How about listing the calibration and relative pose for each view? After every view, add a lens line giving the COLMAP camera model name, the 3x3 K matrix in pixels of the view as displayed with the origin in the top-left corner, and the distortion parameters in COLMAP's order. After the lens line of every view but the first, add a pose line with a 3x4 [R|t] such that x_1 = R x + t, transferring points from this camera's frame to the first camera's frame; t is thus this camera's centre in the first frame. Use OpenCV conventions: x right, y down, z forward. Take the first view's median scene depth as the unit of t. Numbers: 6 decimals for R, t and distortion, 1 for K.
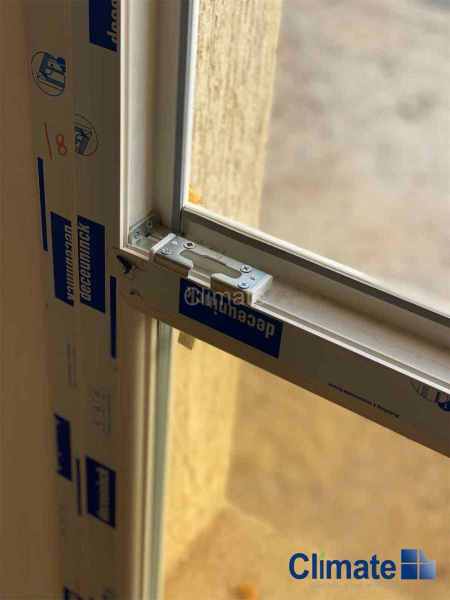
lens RADIAL K [[922.2, 0, 225.2], [0, 922.2, 300.4], [0, 0, 1]] dist [0.046284, 0.000000]
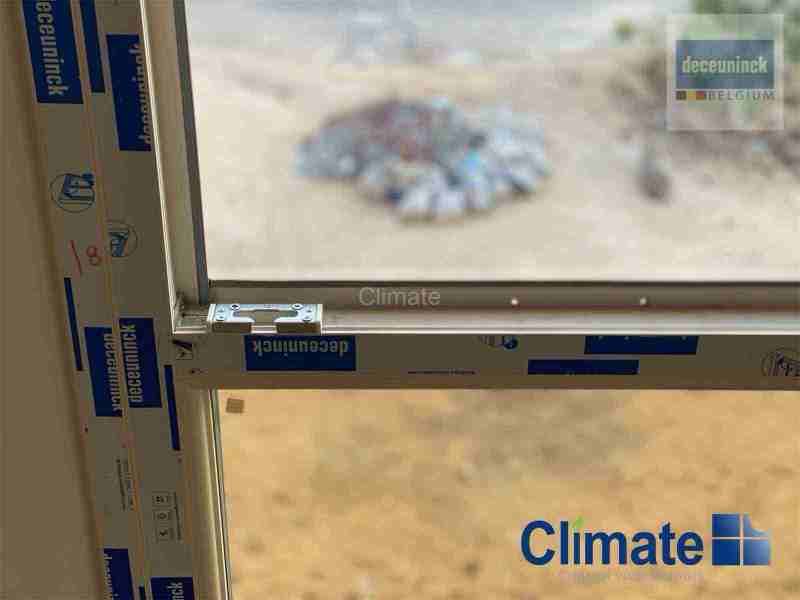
lens RADIAL K [[1229.6, 0, 400.1], [0, 1229.6, 295.7], [0, 0, 1]] dist [0.046284, 0.000000]
pose [[0.843286, -0.325974, 0.427328, -0.496654], [0.372663, 0.927549, -0.027857, 0.039783], [-0.387287, 0.182741, 0.903667, -0.374400]]
